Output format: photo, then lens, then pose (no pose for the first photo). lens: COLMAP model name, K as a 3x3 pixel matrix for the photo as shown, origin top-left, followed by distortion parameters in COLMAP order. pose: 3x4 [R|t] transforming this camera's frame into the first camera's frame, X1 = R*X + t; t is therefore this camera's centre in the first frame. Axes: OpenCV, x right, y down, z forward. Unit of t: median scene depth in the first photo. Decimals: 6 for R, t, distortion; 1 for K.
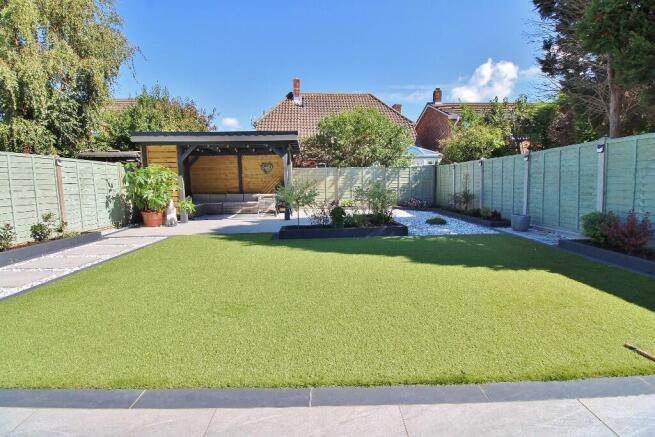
lens RADIAL K [[294.4, 0, 327.5], [0, 294.4, 218.5], [0, 0, 1]] dist [-0.020321, -0.000192]
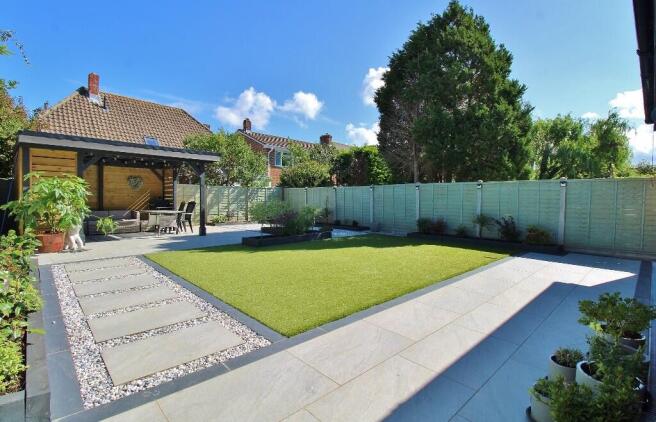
lens RADIAL K [[311.5, 0, 328.0], [0, 311.5, 211.0], [0, 0, 1]] dist [-0.040827, -0.000031]
pose [[0.743034, 0.001076, 0.669253, -0.491827], [0.058845, 0.996021, -0.066935, 0.018277], [-0.666662, 0.089117, 0.740014, -0.103428]]
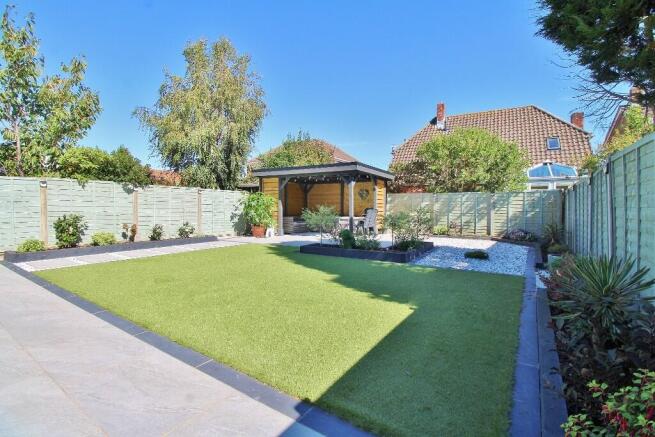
lens RADIAL K [[294.4, 0, 327.5], [0, 294.4, 218.5], [0, 0, 1]] dist [-0.020321, -0.000192]
pose [[0.831640, 0.042469, -0.553689, 0.371259], [-0.087576, 0.994625, -0.055250, -0.008968], [0.548366, 0.094438, 0.830889, 0.020351]]
